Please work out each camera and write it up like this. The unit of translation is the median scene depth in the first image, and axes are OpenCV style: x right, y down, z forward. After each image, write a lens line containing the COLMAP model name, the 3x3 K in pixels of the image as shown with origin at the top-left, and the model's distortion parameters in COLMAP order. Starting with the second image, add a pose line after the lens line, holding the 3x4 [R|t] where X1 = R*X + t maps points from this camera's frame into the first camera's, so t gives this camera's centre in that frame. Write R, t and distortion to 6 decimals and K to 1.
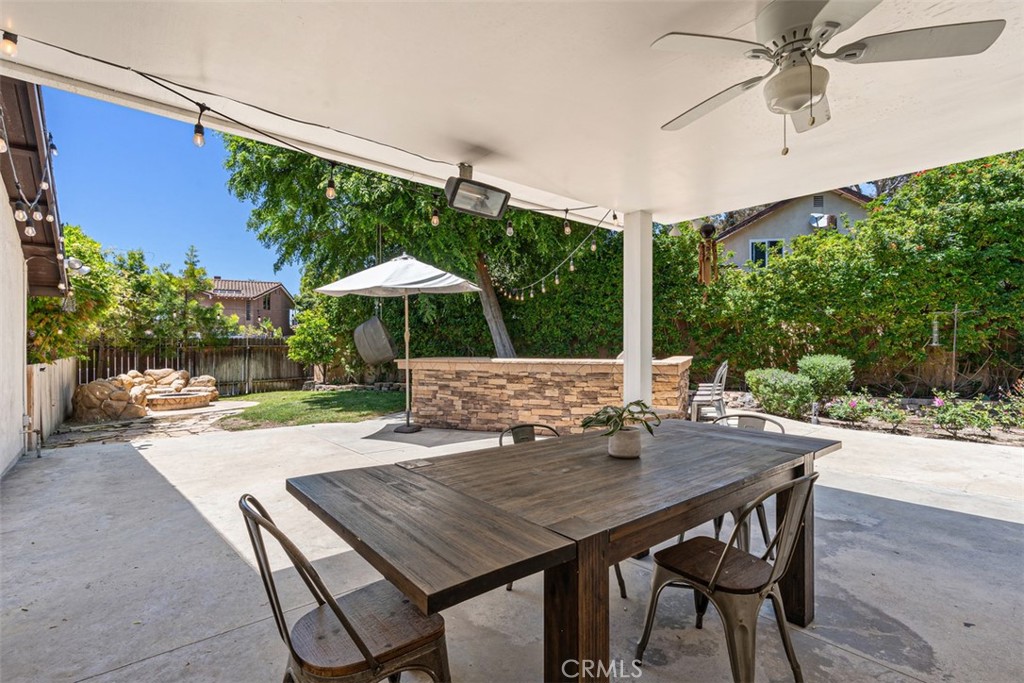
lens RADIAL K [[465.4, 0, 513.2], [0, 465.4, 338.5], [0, 0, 1]] dist [0.003236, 0.000448]
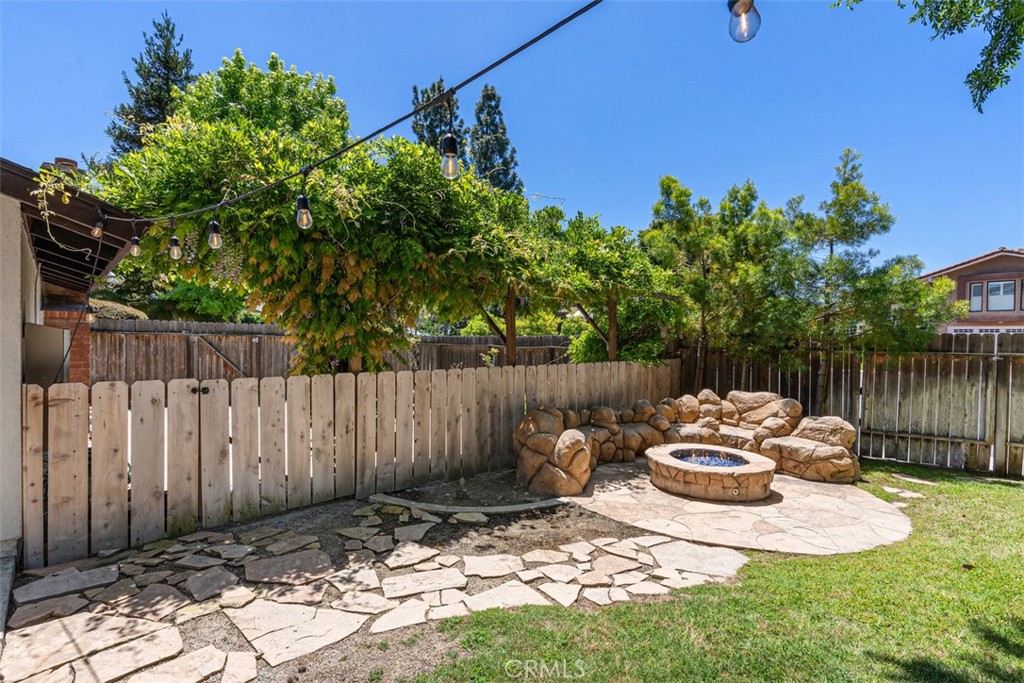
lens RADIAL K [[489.6, 0, 513.1], [0, 489.6, 344.4], [0, 0, 1]] dist [-0.004889, -0.000204]
pose [[0.063929, 0.017991, -0.997792, -0.213511], [-0.003401, 0.999836, 0.017810, 0.002786], [0.997949, 0.002255, 0.063979, 0.663808]]
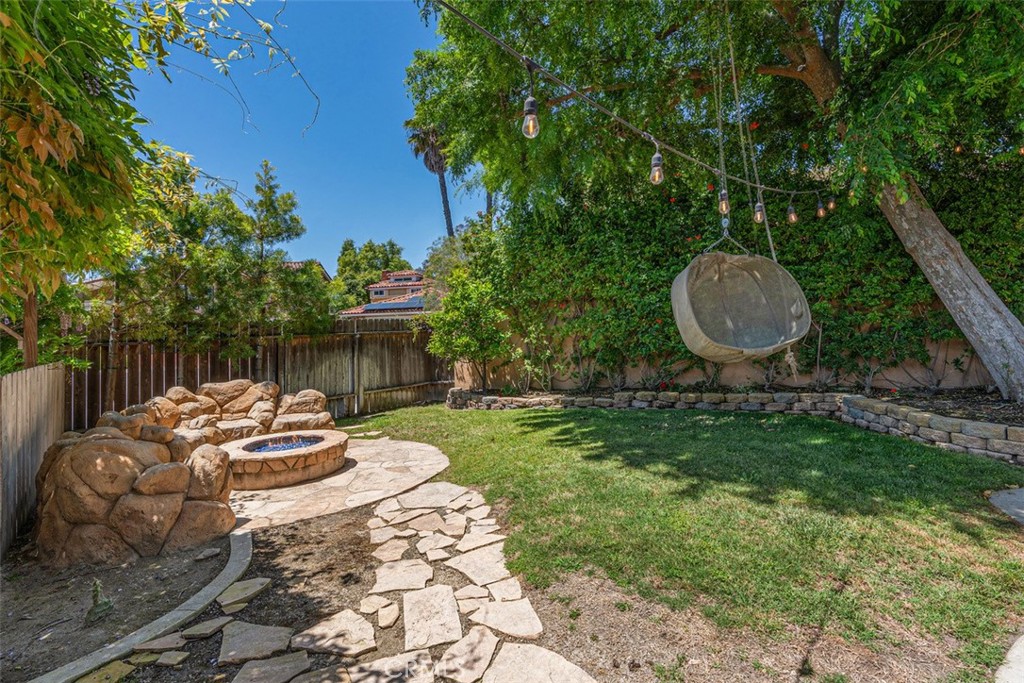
lens RADIAL K [[489.6, 0, 526.3], [0, 489.6, 308.2], [0, 0, 1]] dist [-0.004889, -0.000204]
pose [[0.999047, -0.034938, -0.026158, -0.397743], [0.034148, 0.998965, -0.030059, 0.012727], [0.027181, 0.029137, 0.999206, 0.456529]]
